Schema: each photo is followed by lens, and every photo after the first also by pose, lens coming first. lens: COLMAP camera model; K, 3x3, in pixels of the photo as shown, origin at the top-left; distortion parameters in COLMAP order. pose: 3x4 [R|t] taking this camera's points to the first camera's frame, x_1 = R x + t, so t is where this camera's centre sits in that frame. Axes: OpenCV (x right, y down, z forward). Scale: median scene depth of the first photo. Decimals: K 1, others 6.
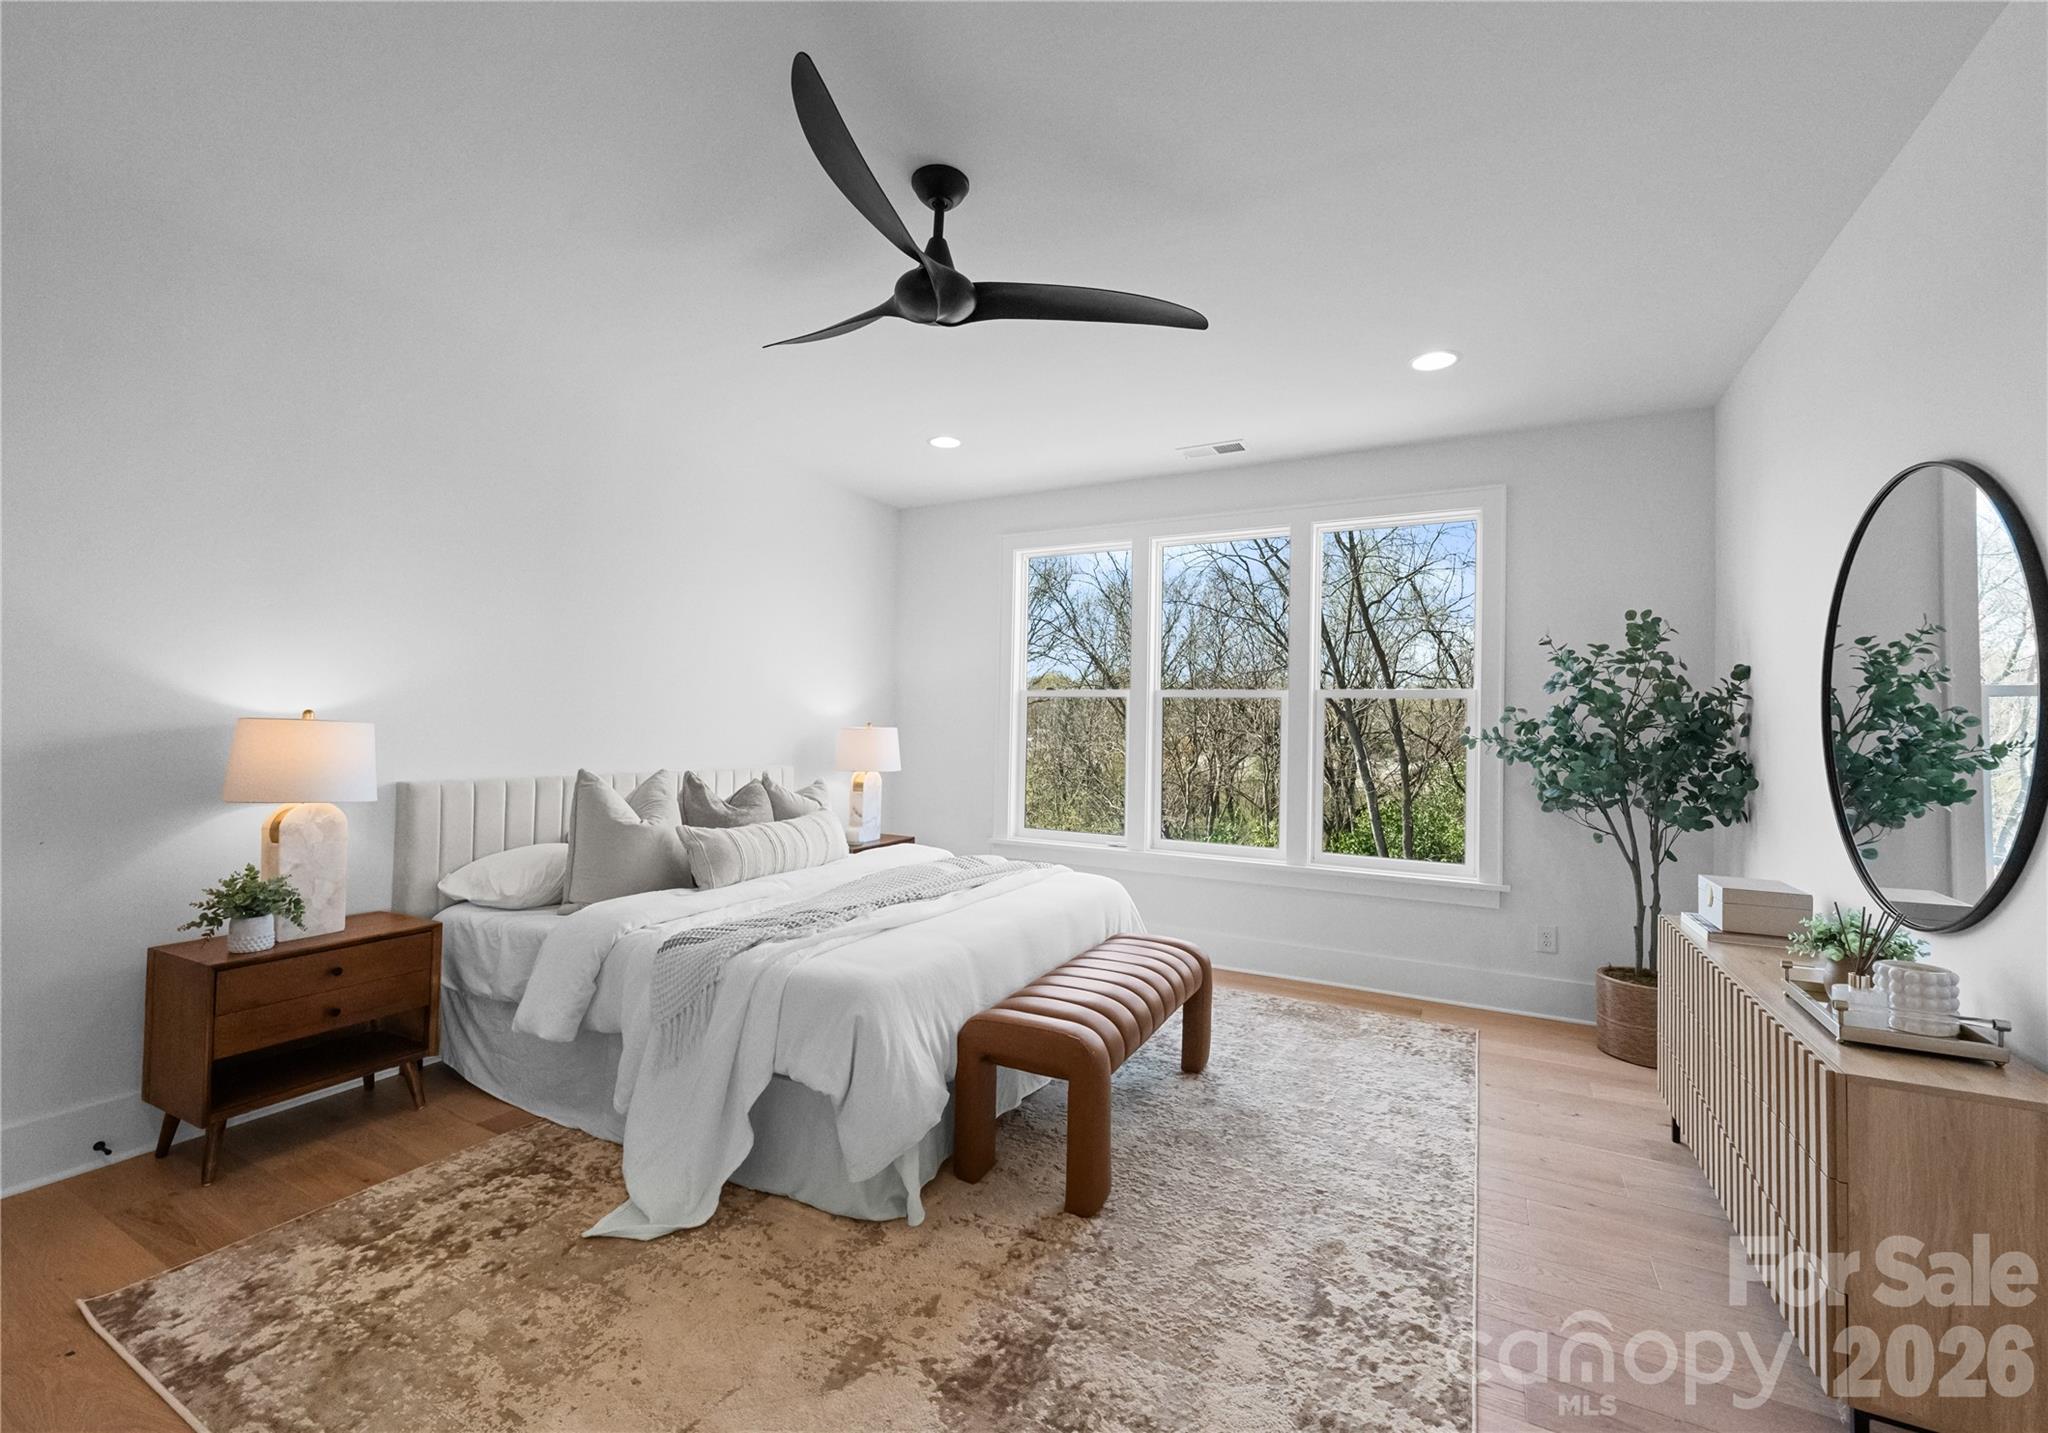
lens RADIAL K [[829.4, 0, 1016.9], [0, 829.4, 721.4], [0, 0, 1]] dist [-0.001409, 0.000966]
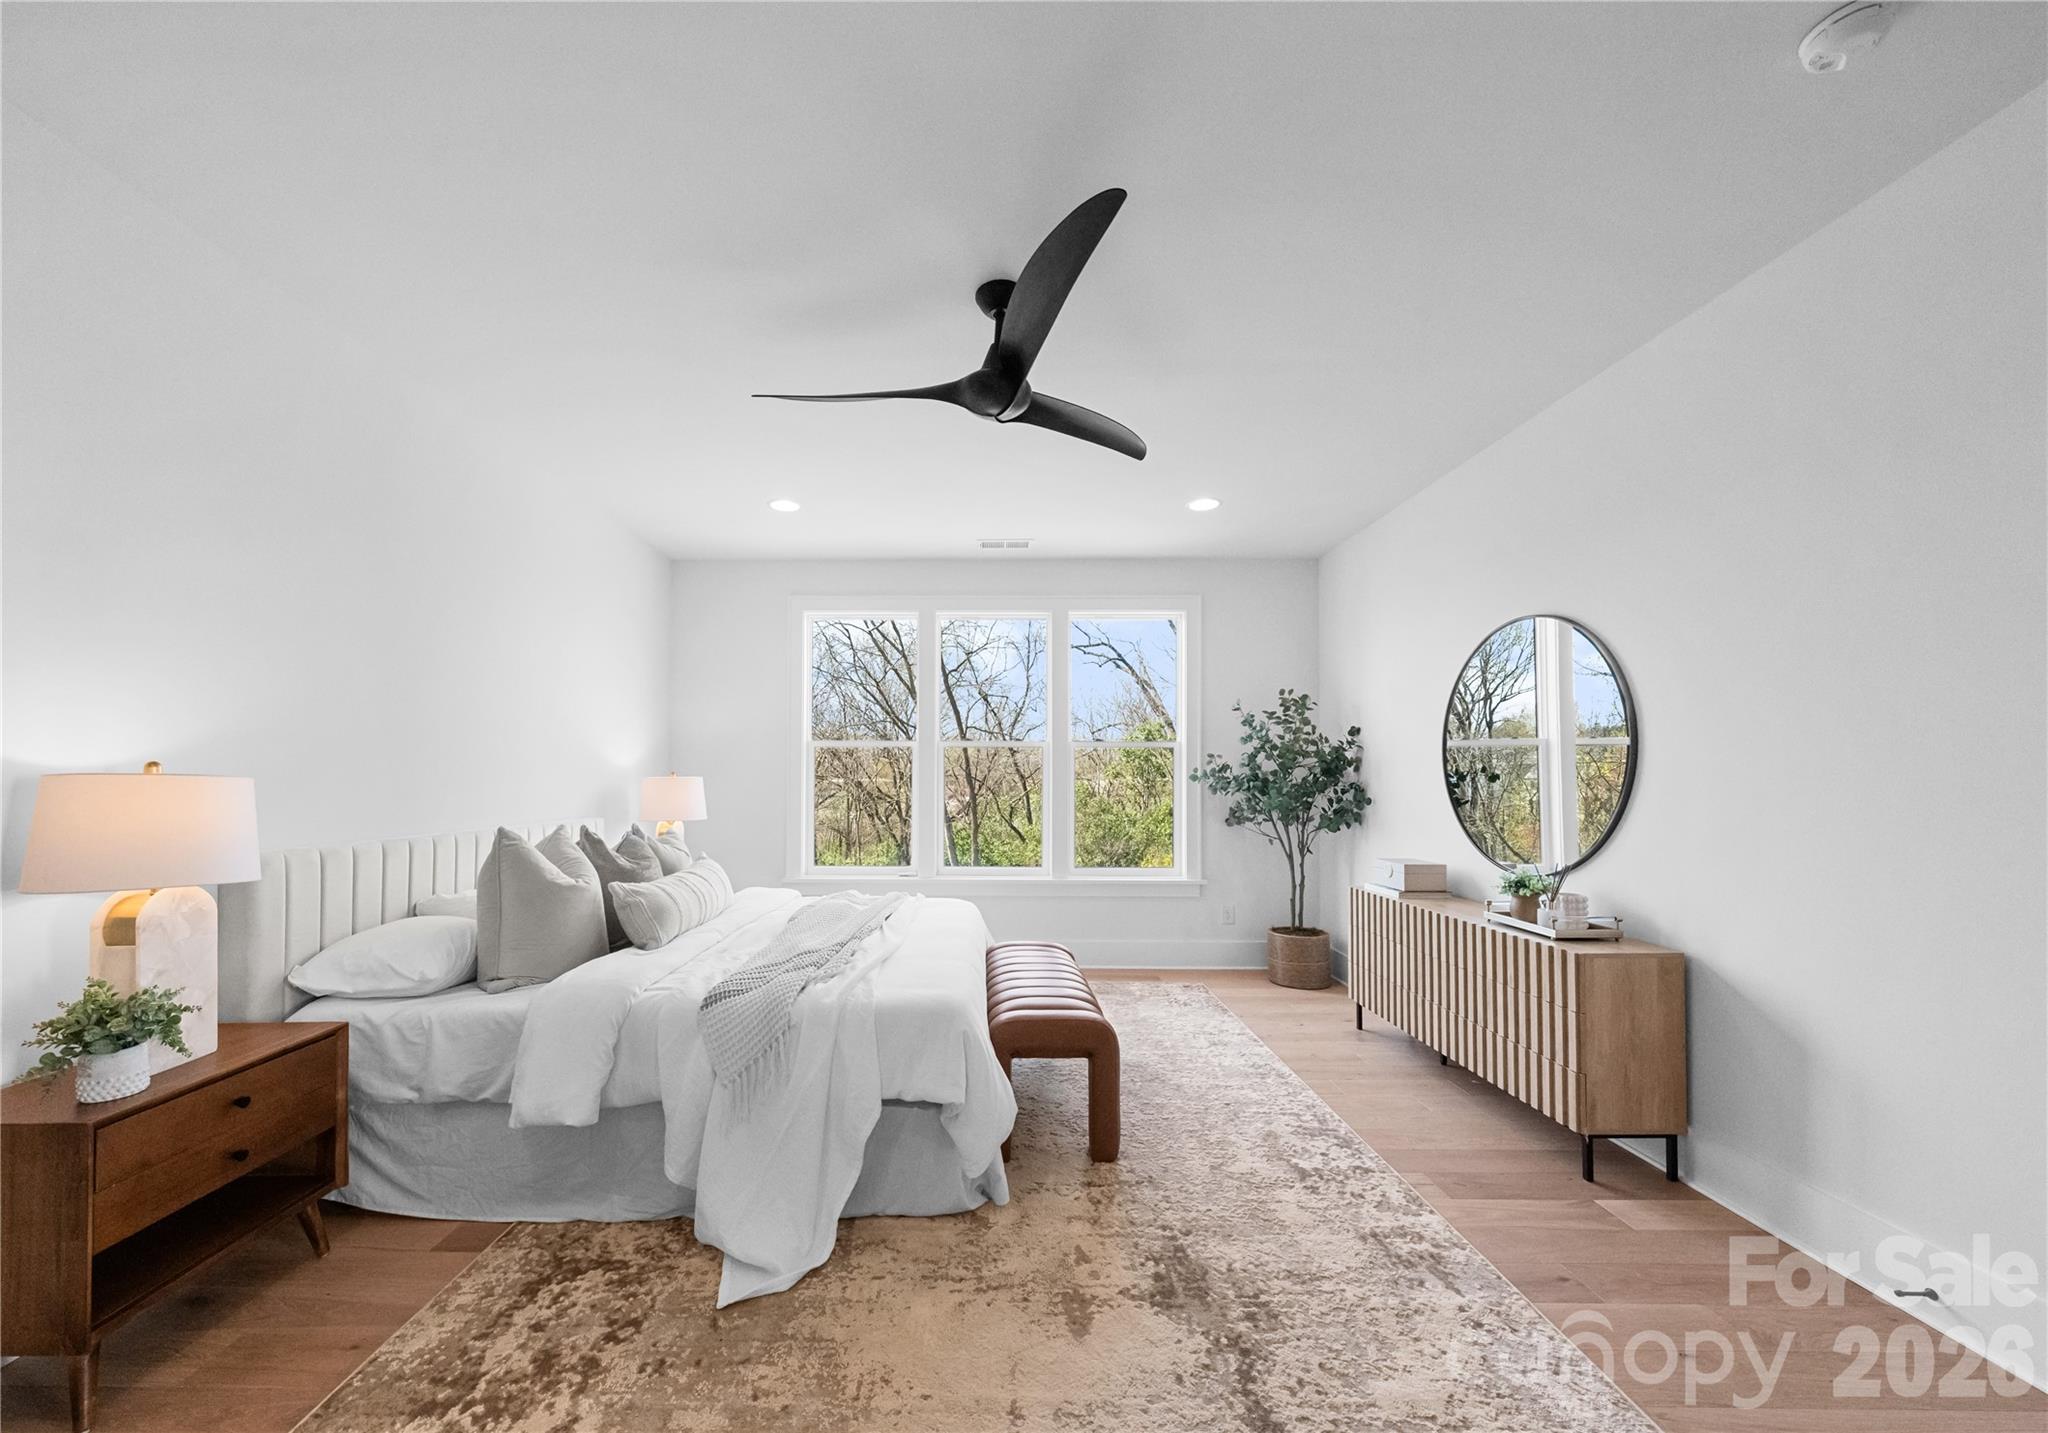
lens RADIAL K [[751.2, 0, 907.5], [0, 751.2, 777.2], [0, 0, 1]] dist [-0.003420, 0.000373]
pose [[0.894580, -0.016871, 0.446590, -0.568151], [0.012495, 0.999841, 0.012742, -0.000539], [-0.446734, -0.005819, 0.894648, 0.105466]]
